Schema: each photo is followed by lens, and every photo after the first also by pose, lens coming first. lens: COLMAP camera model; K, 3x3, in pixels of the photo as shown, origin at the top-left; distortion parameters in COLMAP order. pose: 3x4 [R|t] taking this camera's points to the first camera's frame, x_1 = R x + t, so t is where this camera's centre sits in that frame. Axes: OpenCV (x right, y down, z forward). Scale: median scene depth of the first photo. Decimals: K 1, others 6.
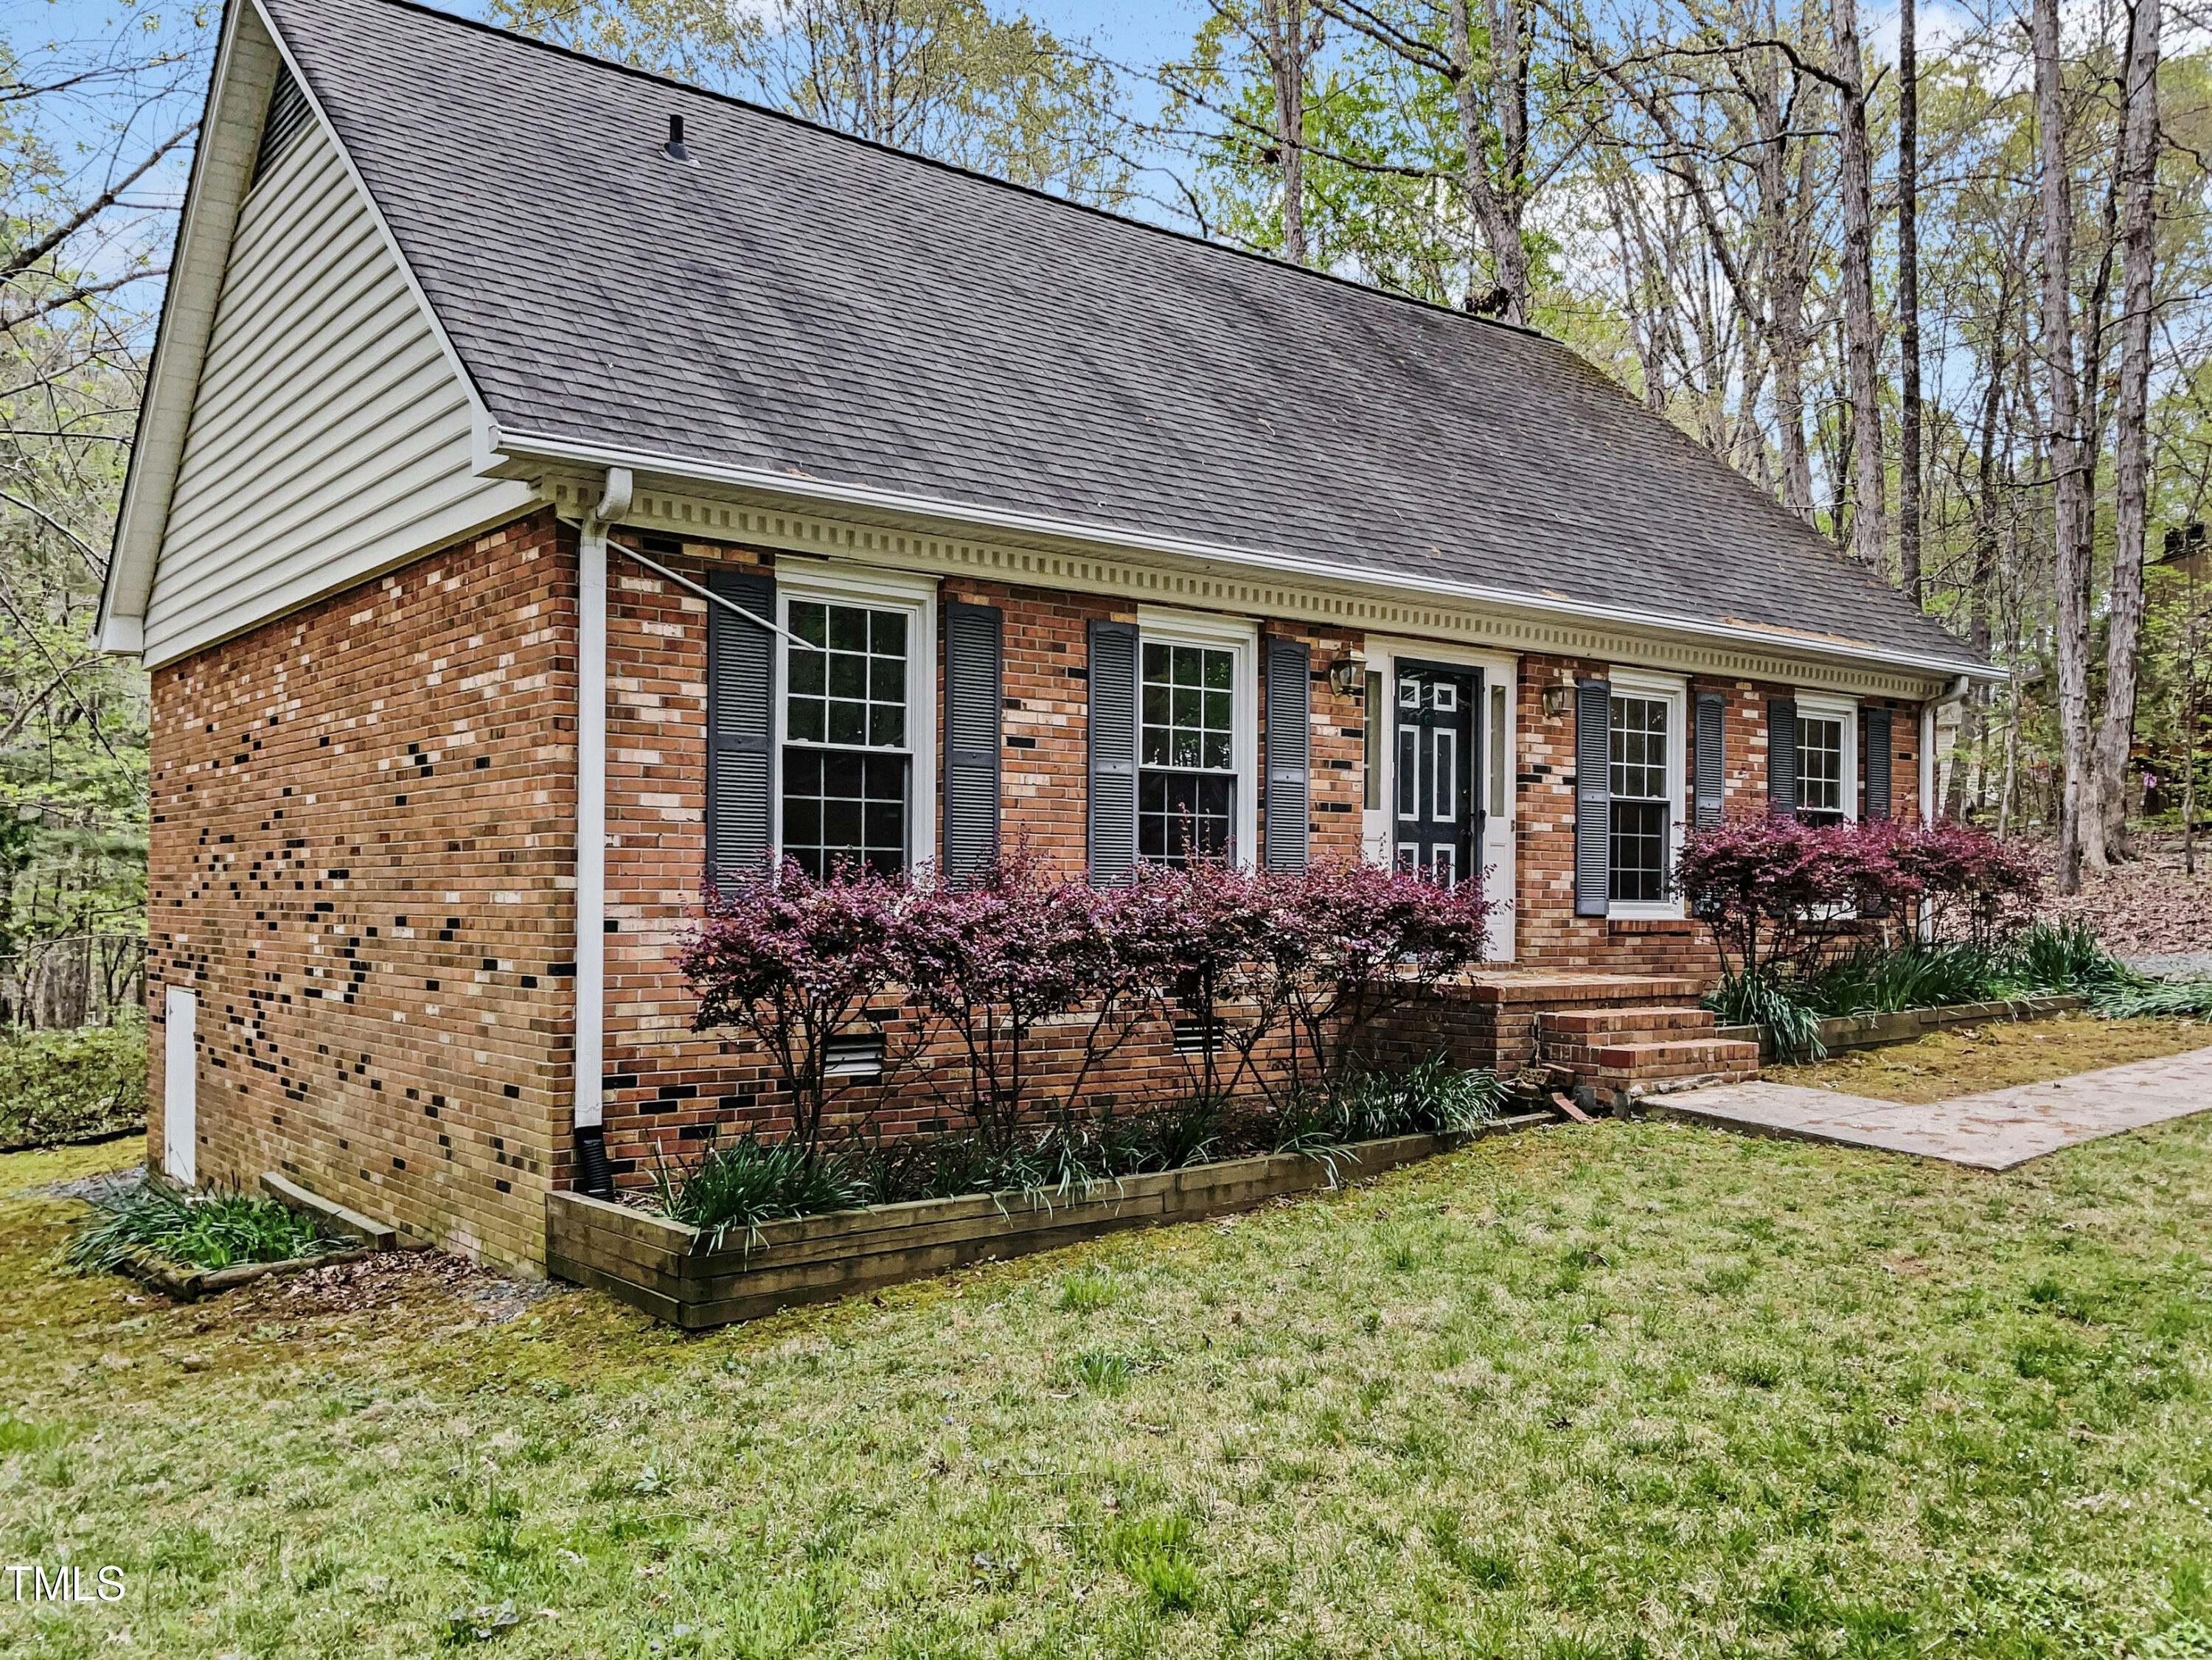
lens RADIAL K [[1941.9, 0, 1107.2], [0, 1941.9, 834.2], [0, 0, 1]] dist [-0.004182, -0.012533]
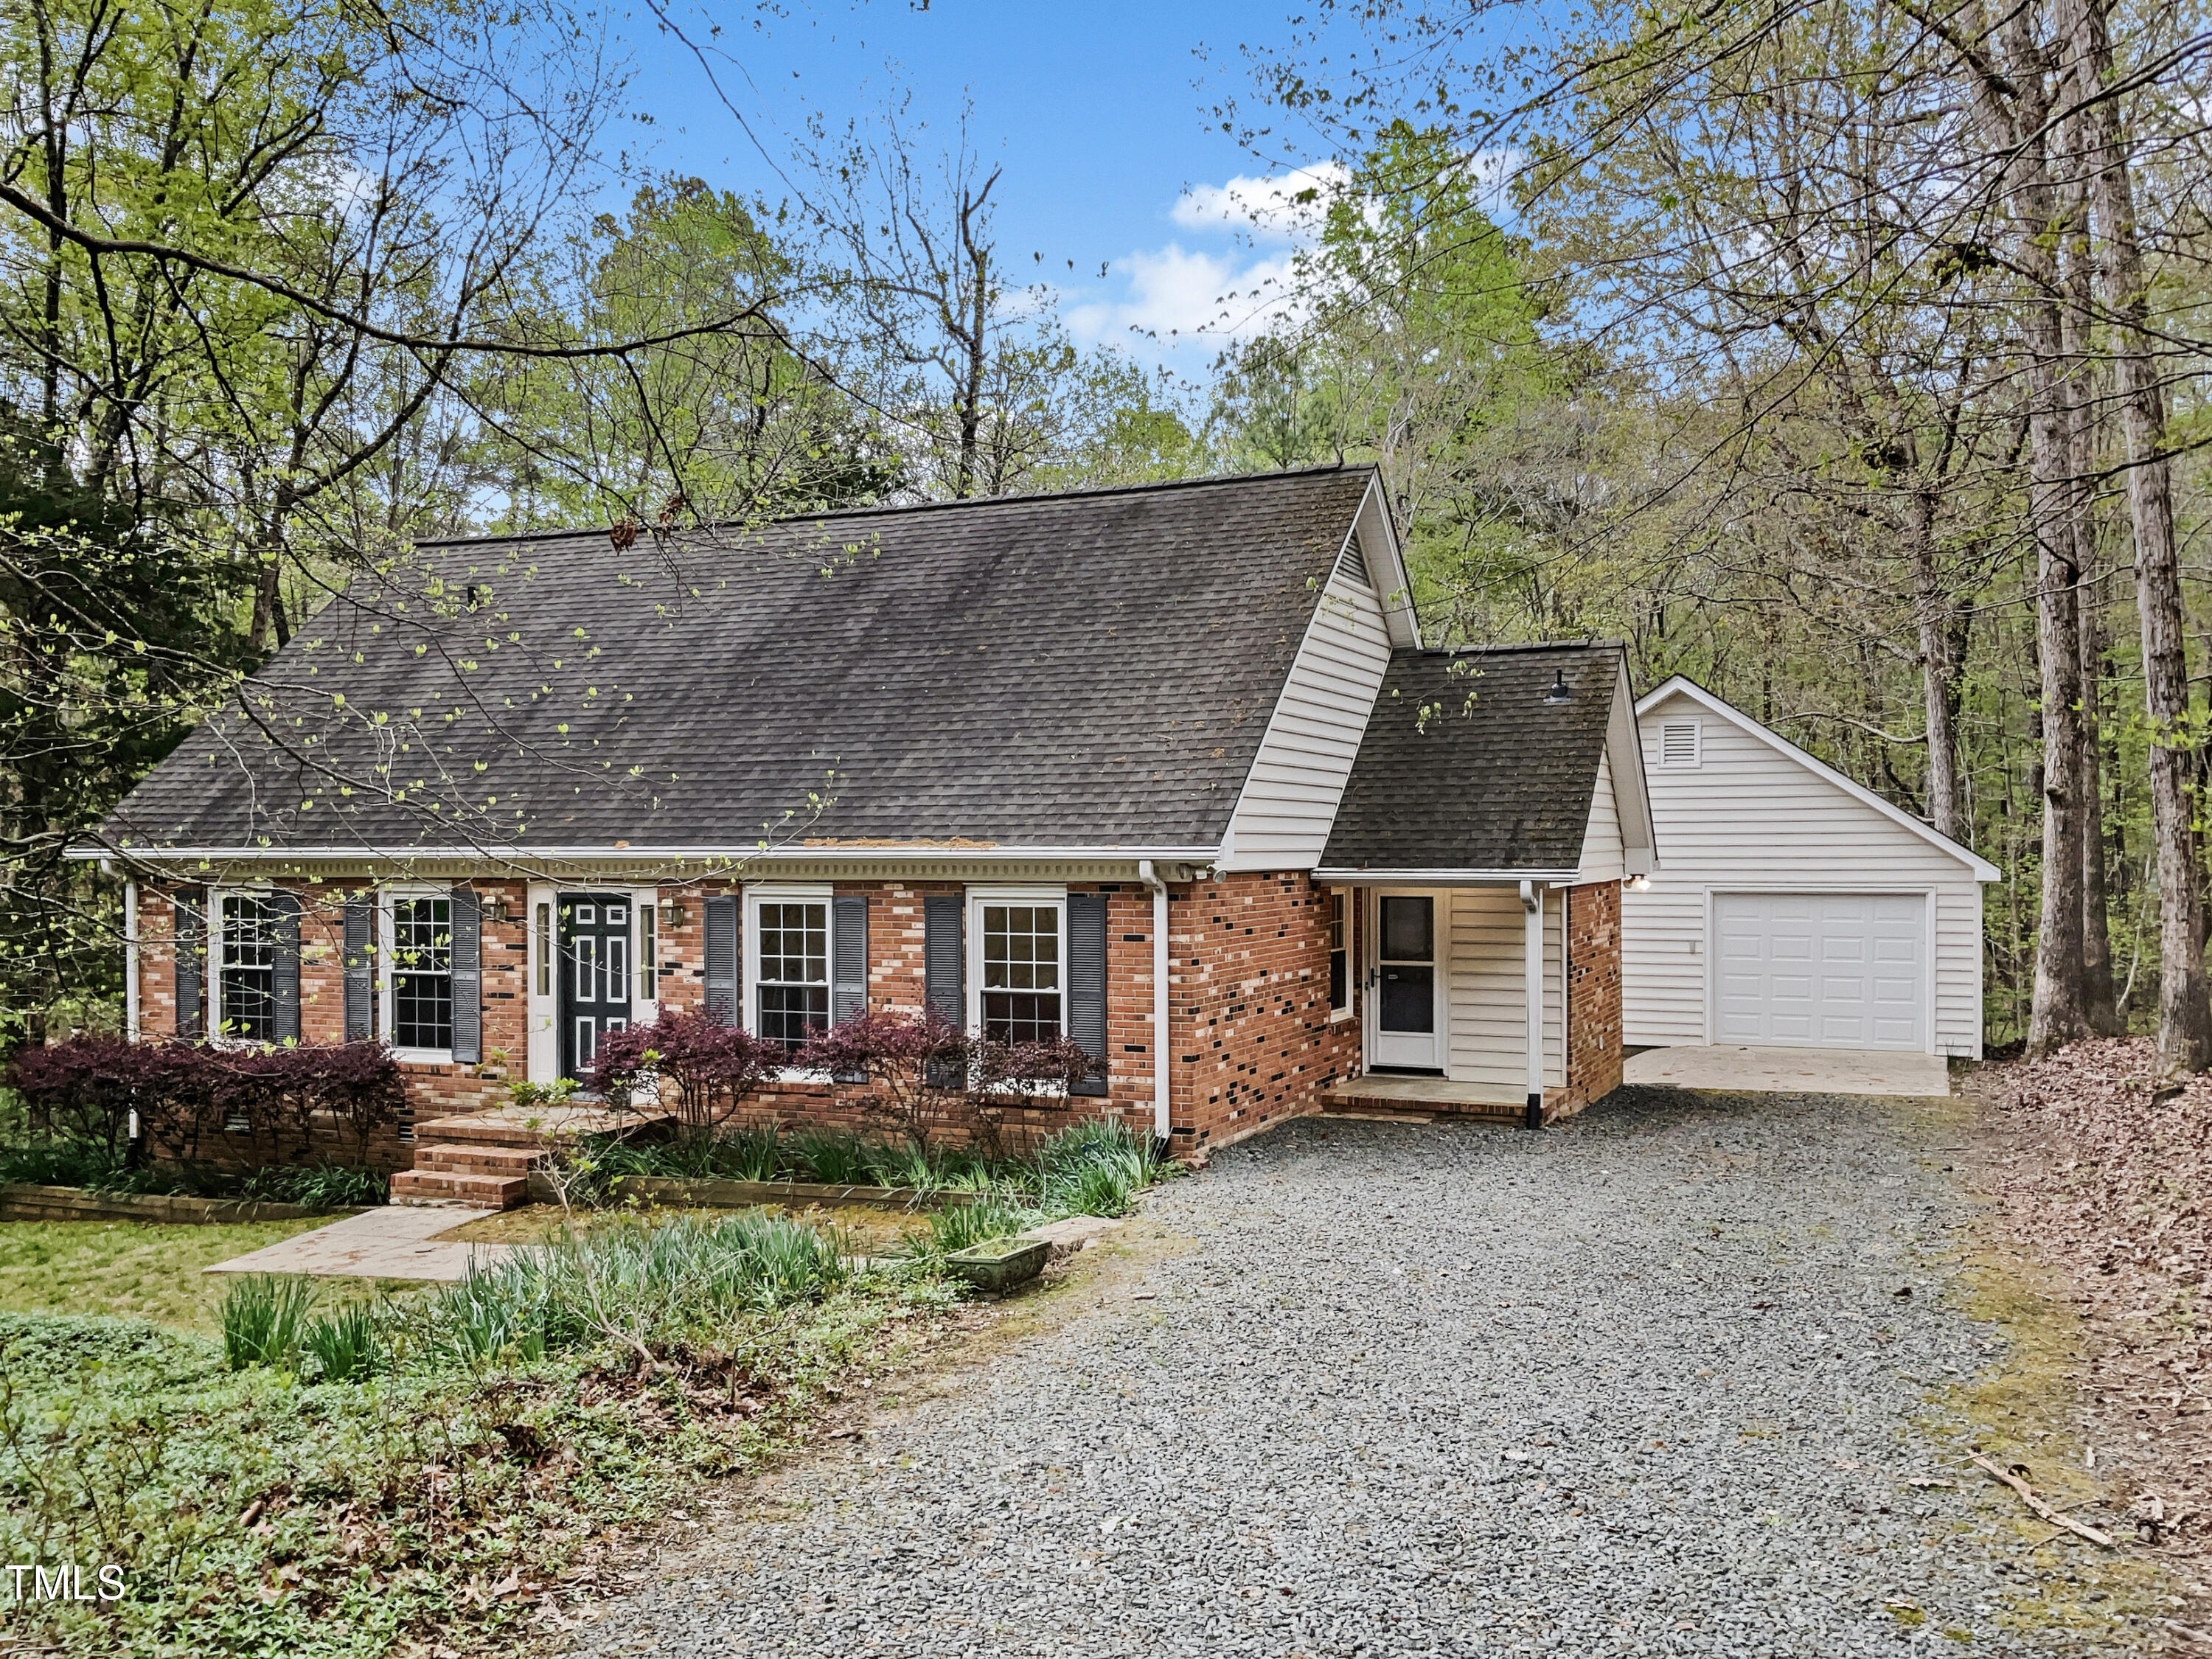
lens RADIAL K [[1942.1, 0, 1105.0], [0, 1942.1, 831.7], [0, 0, 1]] dist [-0.004182, -0.012533]
pose [[0.485124, -0.011260, -0.874373, 1.564117], [0.039647, 0.999172, 0.009130, -0.127747], [0.873546, -0.039096, 0.485169, 0.610143]]
